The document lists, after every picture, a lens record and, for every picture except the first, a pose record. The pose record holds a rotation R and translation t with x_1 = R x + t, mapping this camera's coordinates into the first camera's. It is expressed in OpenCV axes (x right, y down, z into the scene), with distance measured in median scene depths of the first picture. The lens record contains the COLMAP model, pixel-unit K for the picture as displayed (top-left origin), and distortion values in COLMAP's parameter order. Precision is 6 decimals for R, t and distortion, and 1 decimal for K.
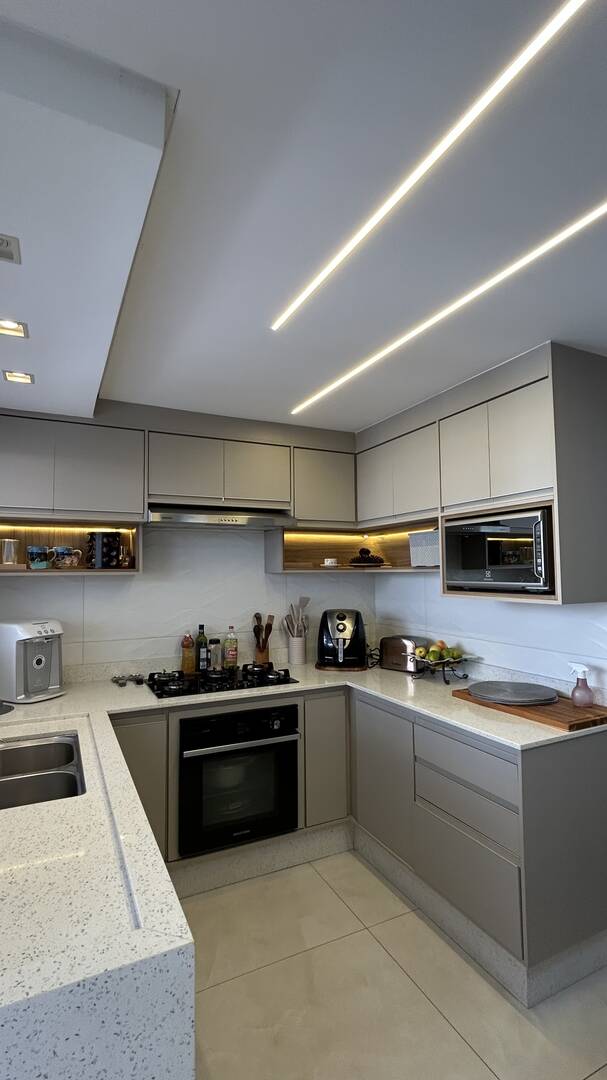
lens RADIAL K [[505.6, 0, 300.8], [0, 505.6, 547.0], [0, 0, 1]] dist [0.000056, -0.000373]
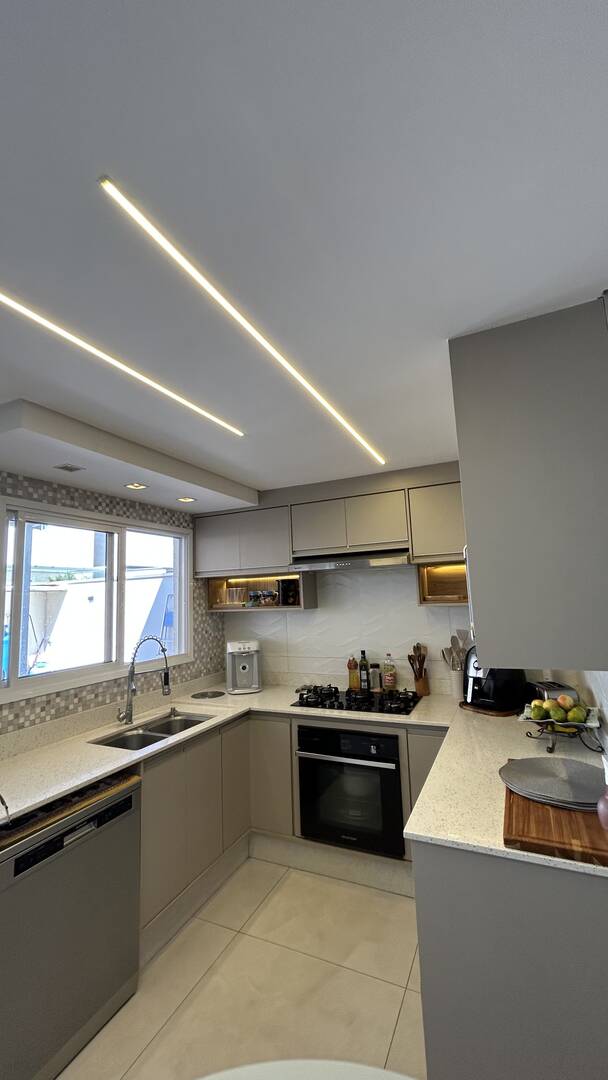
lens RADIAL K [[443.8, 0, 304.0], [0, 443.8, 540.0], [0, 0, 1]] dist [-0.000912, 0.000031]
pose [[0.626354, -0.113238, -0.771270, 0.636700], [0.072251, 0.993567, -0.087200, -0.027493], [0.776183, -0.001107, 0.630506, 0.266882]]
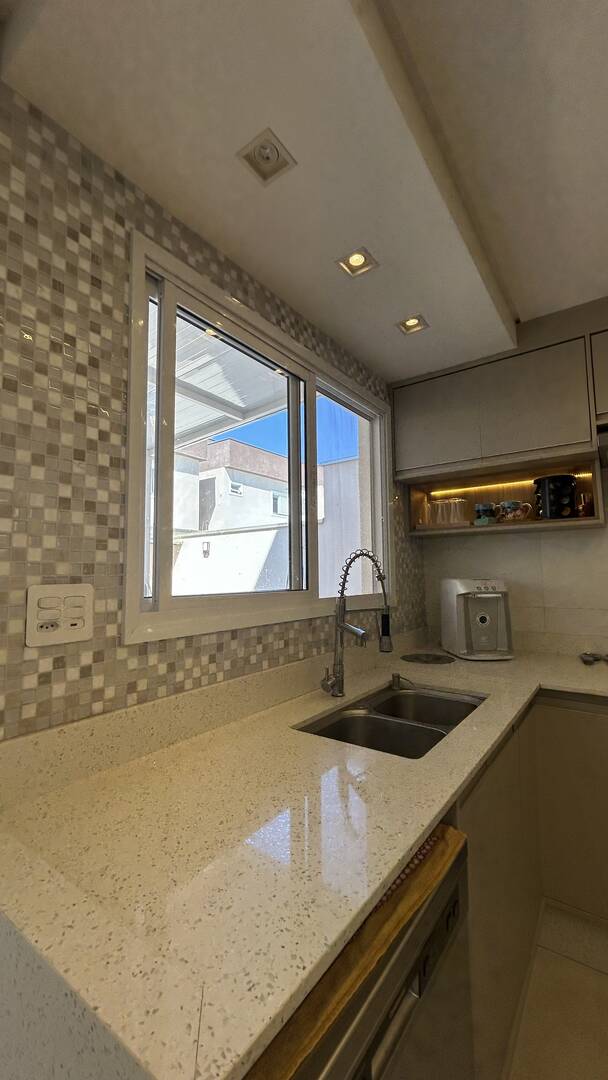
lens RADIAL K [[443.8, 0, 304.0], [0, 443.8, 540.0], [0, 0, 1]] dist [-0.000912, 0.000031]
pose [[0.465993, -0.066429, -0.882291, 0.070027], [0.051586, 0.997521, -0.047859, 0.092285], [0.883283, -0.023212, 0.468264, 0.288298]]
